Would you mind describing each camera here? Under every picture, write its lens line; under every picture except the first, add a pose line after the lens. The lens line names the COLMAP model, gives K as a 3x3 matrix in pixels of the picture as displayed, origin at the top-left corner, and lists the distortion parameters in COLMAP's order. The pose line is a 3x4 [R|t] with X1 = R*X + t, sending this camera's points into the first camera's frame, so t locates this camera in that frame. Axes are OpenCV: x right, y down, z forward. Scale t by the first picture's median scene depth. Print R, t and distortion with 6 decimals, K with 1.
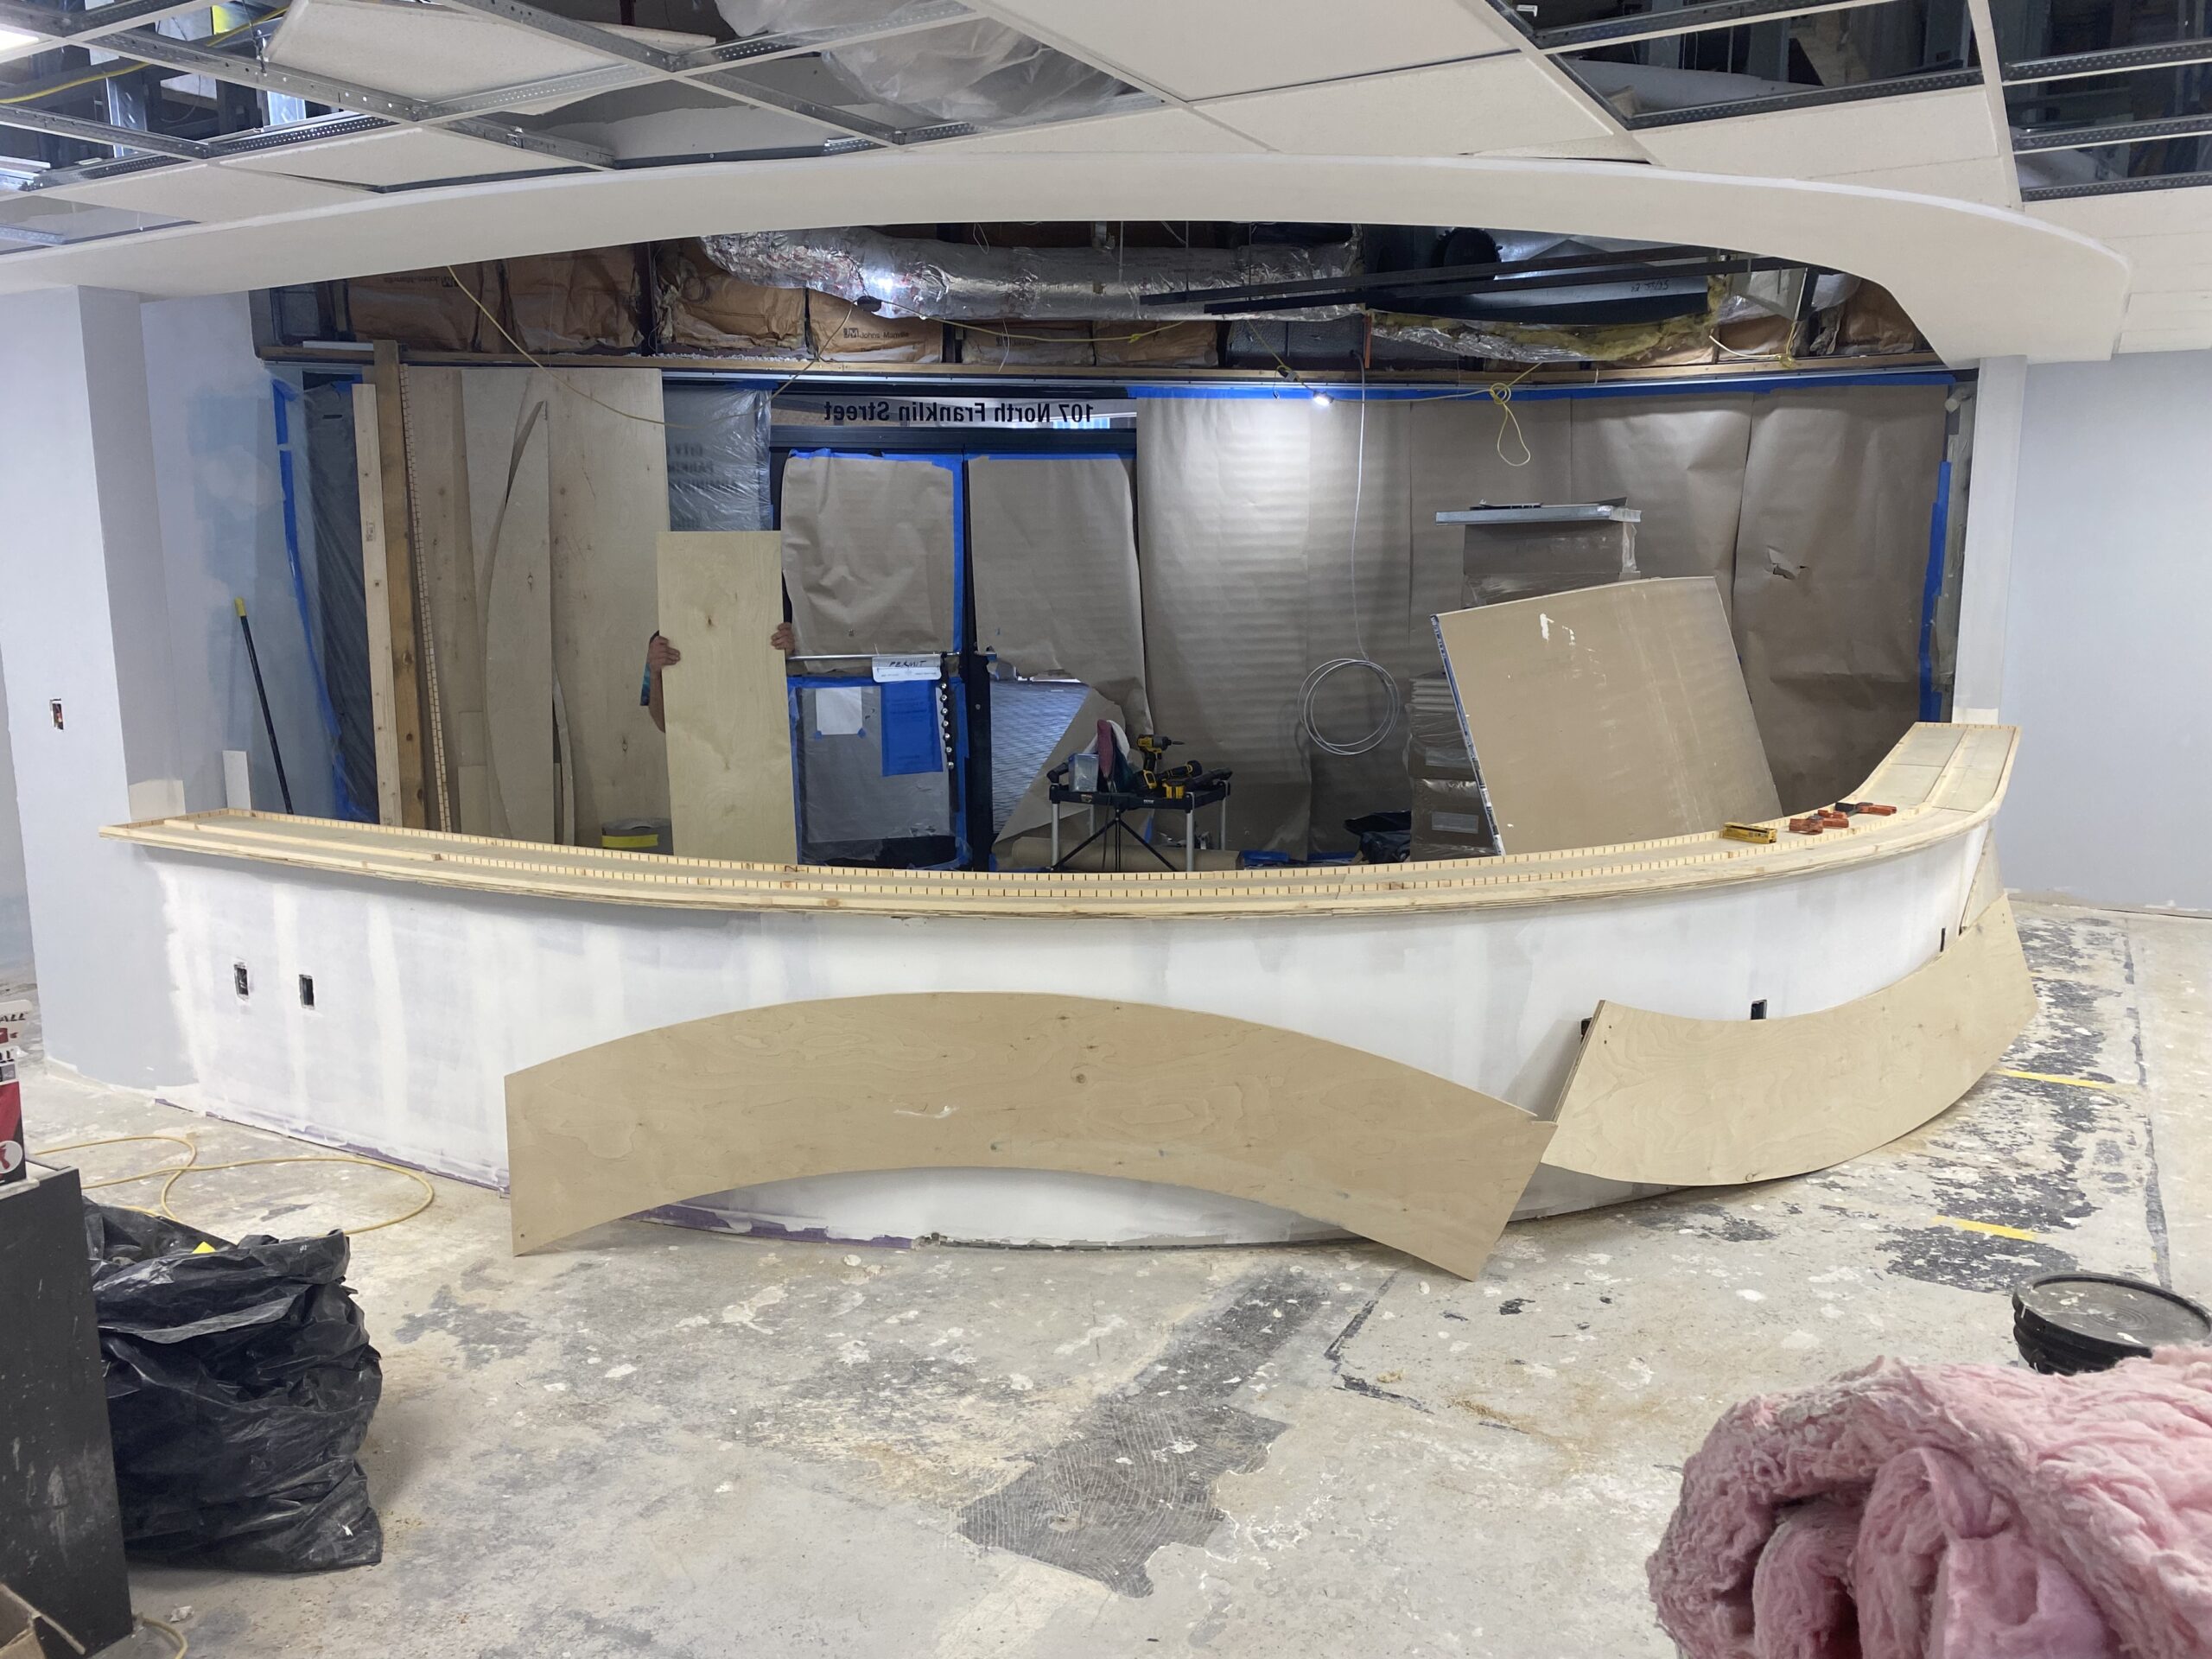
lens RADIAL K [[1675.6, 0, 1105.6], [0, 1675.6, 795.3], [0, 0, 1]] dist [0.024655, -0.016933]
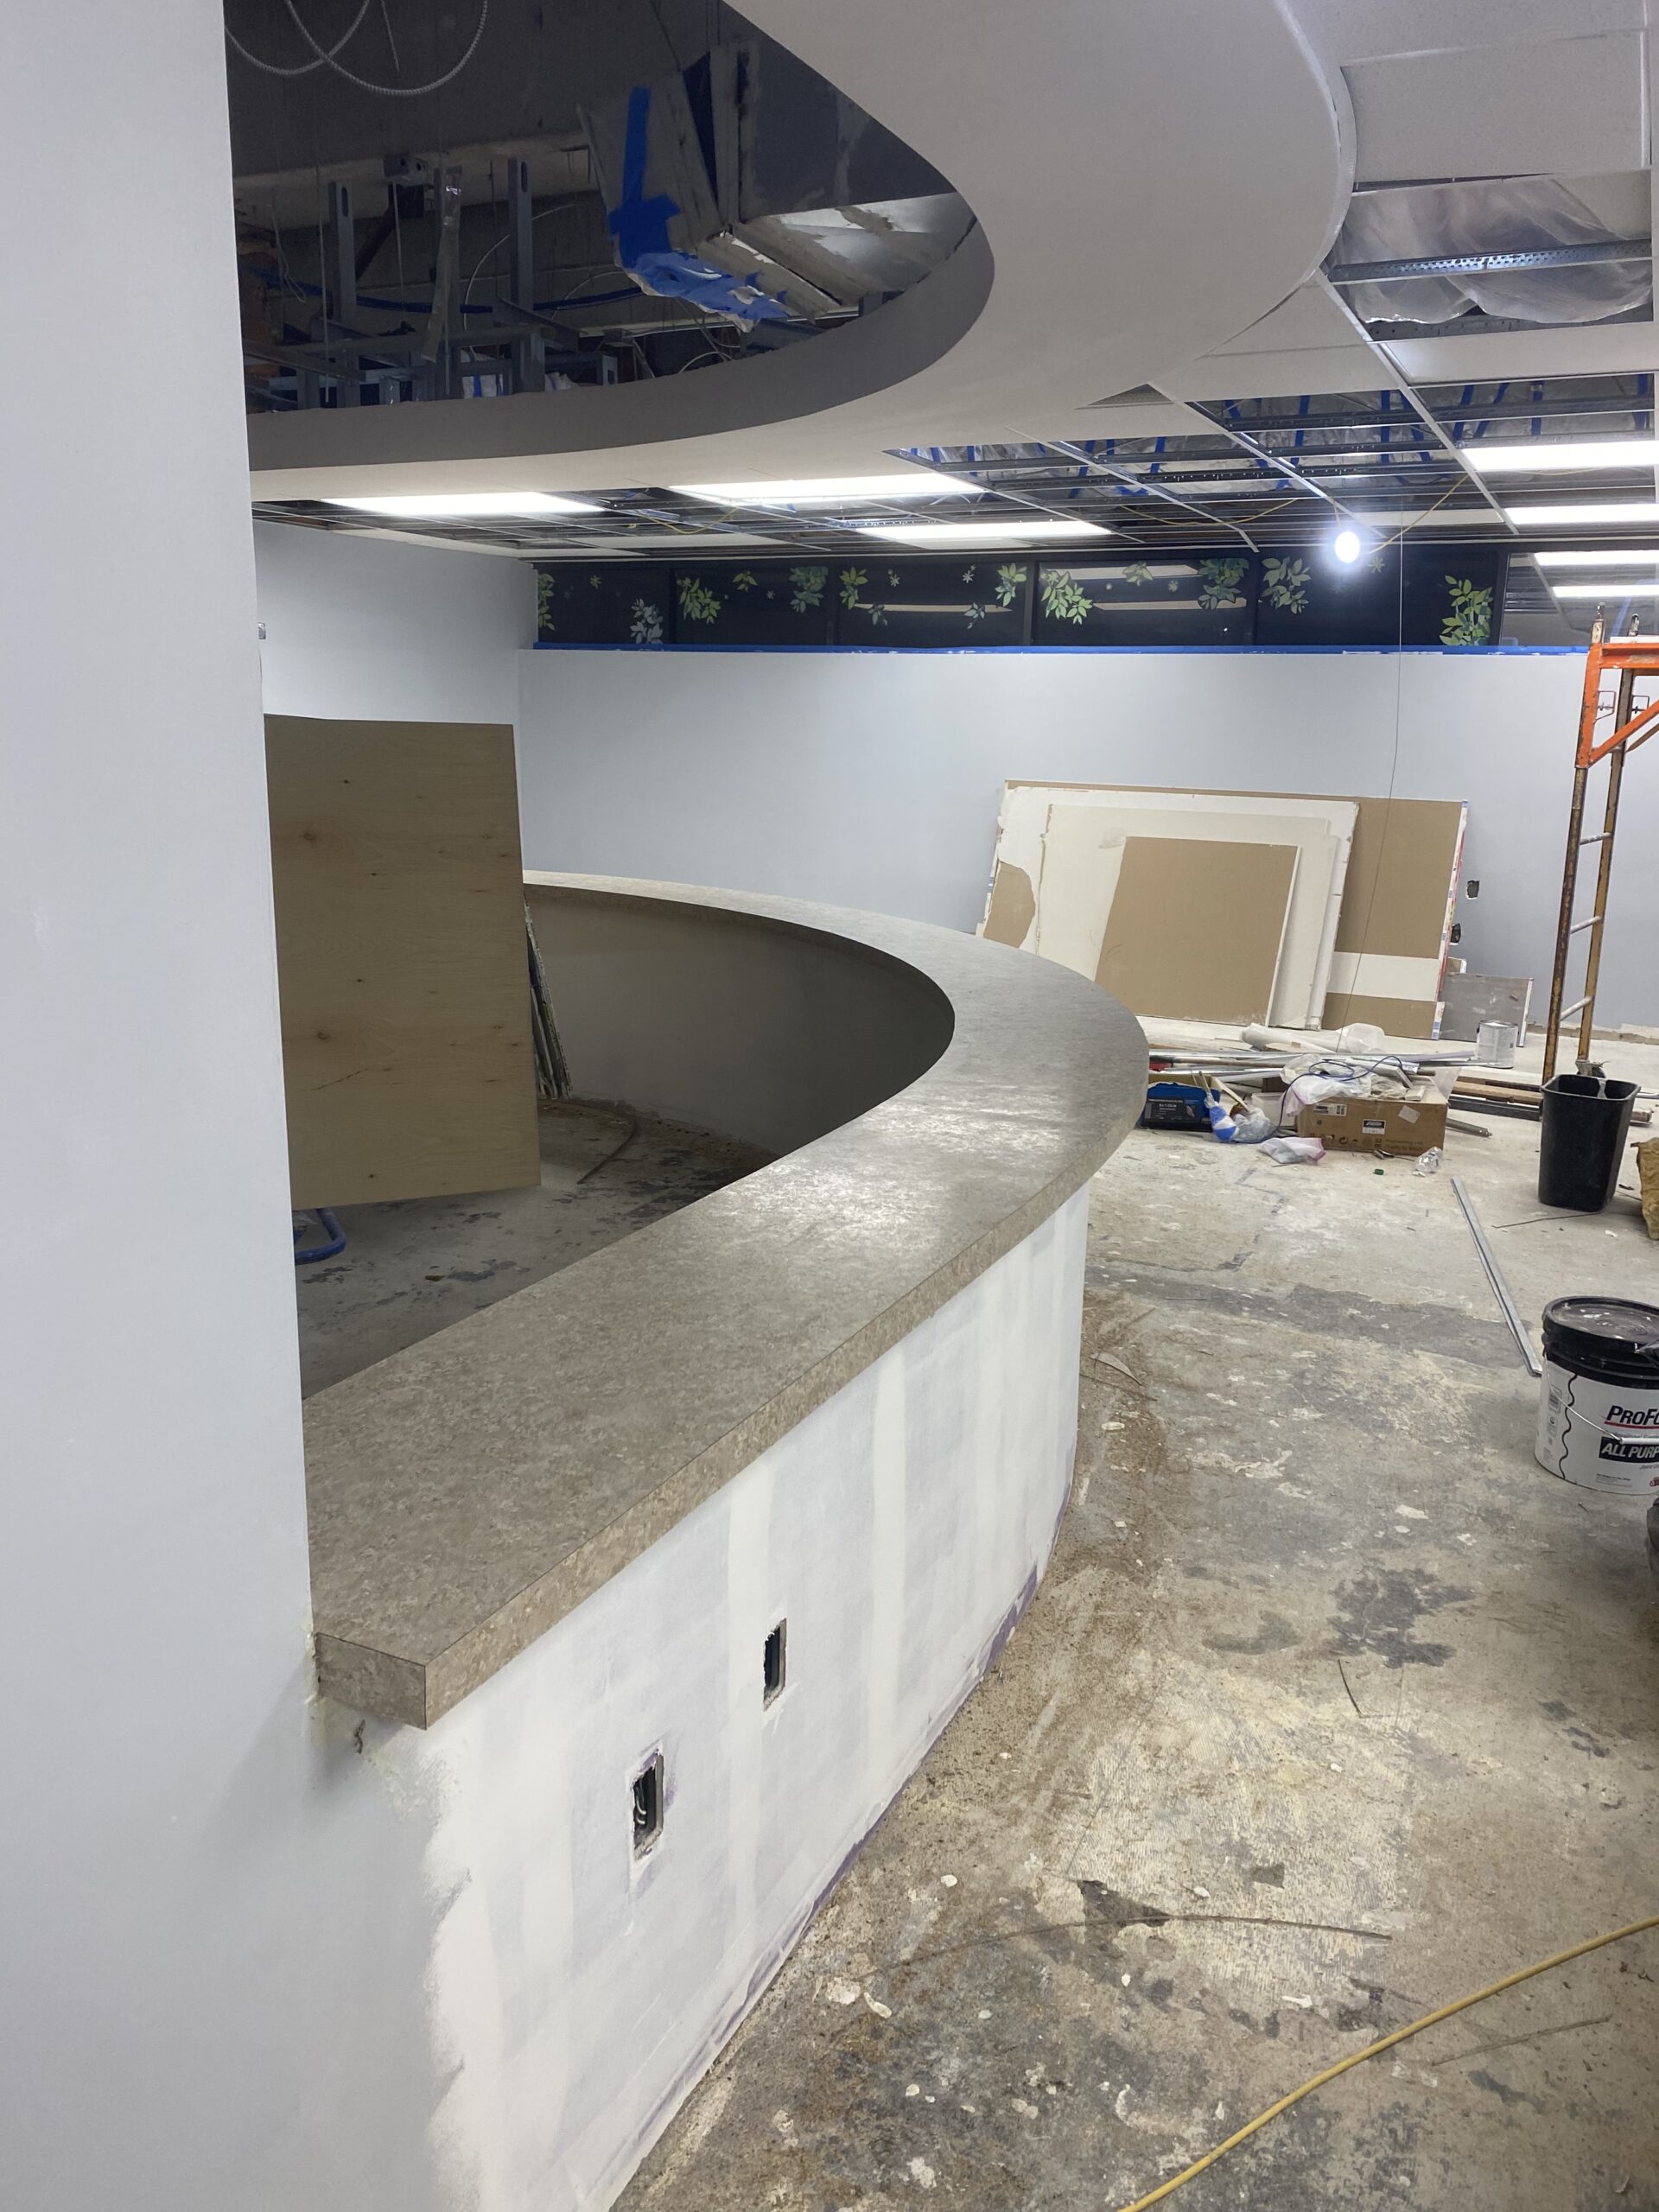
lens RADIAL K [[1675.6, 0, 829.4], [0, 1675.6, 1104.6], [0, 0, 1]] dist [0.024655, -0.016933]
pose [[-0.059880, -0.230124, 0.971317, -0.942149], [0.128983, 0.963122, 0.236134, -0.128224], [-0.989837, 0.139423, -0.027990, 1.080975]]
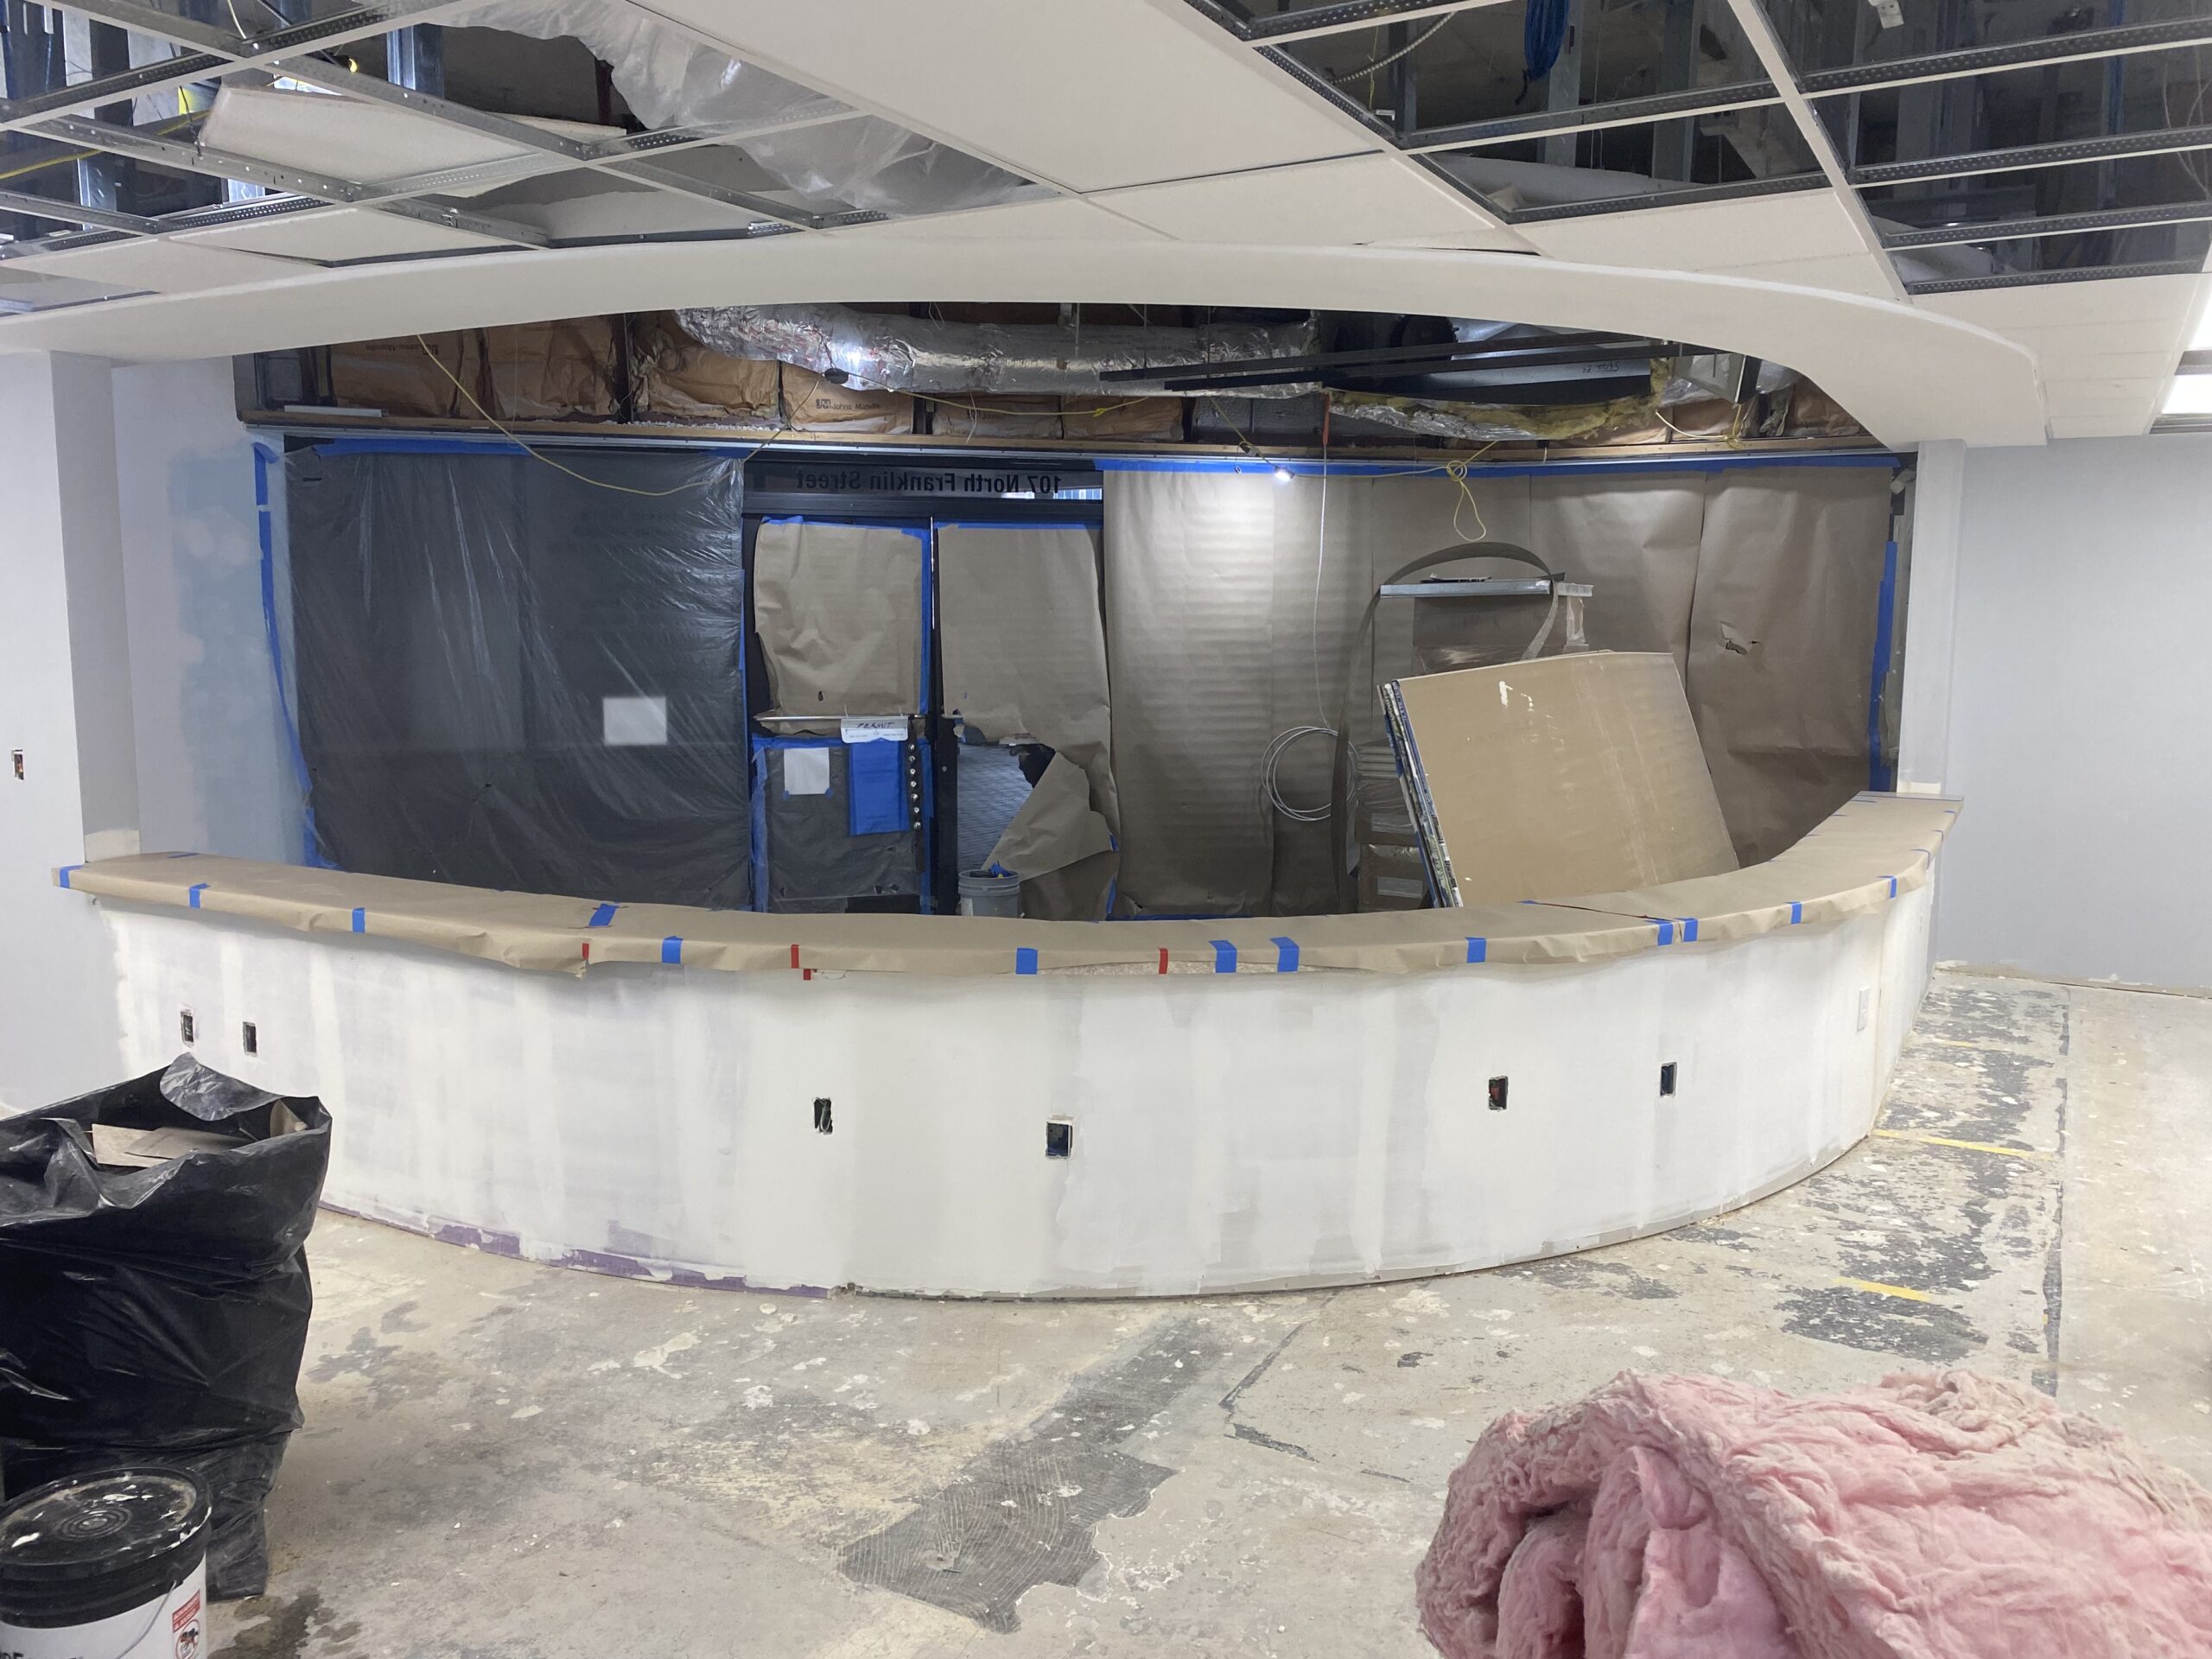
lens RADIAL K [[1675.6, 0, 1109.2], [0, 1675.6, 795.5], [0, 0, 1]] dist [0.024655, -0.016933]
pose [[0.999932, 0.011600, 0.000956, 0.048039], [-0.011552, 0.999118, -0.040378, 0.005390], [-0.001423, 0.040365, 0.999184, -0.026857]]
